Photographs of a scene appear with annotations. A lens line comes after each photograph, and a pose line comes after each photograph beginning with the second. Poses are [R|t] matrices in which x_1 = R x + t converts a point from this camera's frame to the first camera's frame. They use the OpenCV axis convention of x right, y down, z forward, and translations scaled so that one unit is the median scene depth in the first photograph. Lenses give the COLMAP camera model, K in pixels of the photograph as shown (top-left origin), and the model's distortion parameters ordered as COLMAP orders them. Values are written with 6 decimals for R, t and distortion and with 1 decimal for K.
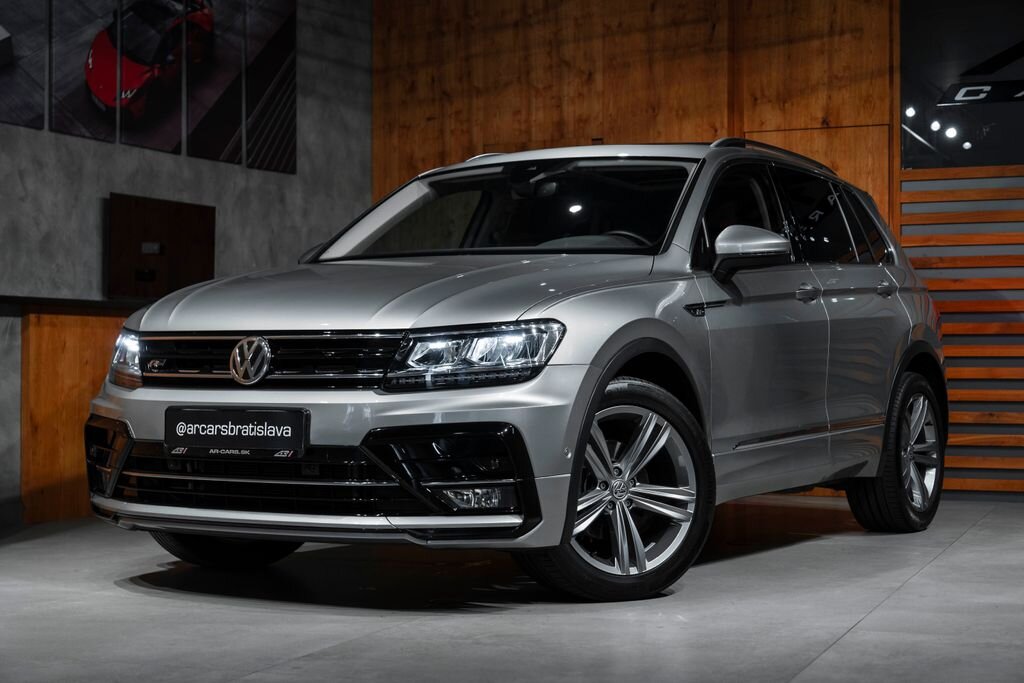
lens RADIAL K [[1819.7, 0, 515.5], [0, 1819.7, 339.0], [0, 0, 1]] dist [0.001216, 0.000000]
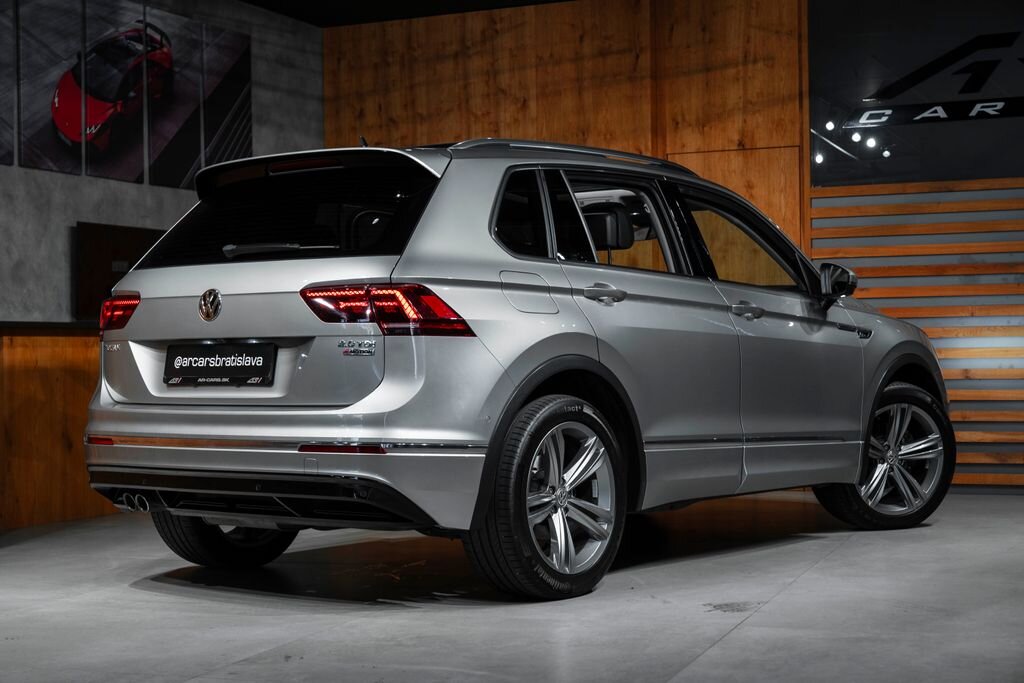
lens RADIAL K [[1723.4, 0, 506.1], [0, 1723.4, 339.1], [0, 0, 1]] dist [0.008935, 0.000000]
pose [[0.999814, -0.014302, 0.012977, 0.015973], [0.014219, 0.999878, 0.006495, -0.012242], [-0.013068, -0.006310, 0.999895, -0.025118]]
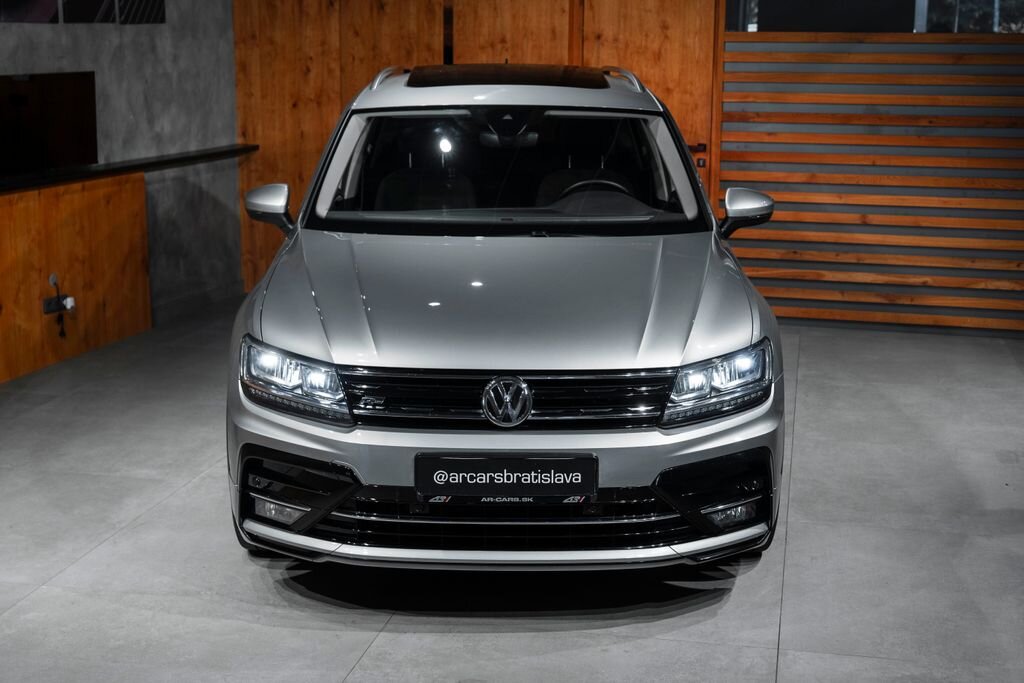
lens RADIAL K [[1475.1, 0, 515.9], [0, 1475.1, 343.0], [0, 0, 1]] dist [0.008957, 0.000000]
pose [[0.989954, -0.024089, 0.139324, -0.045606], [-0.007209, 0.975499, 0.219887, -0.106071], [-0.141207, -0.218683, 0.965525, 0.107046]]
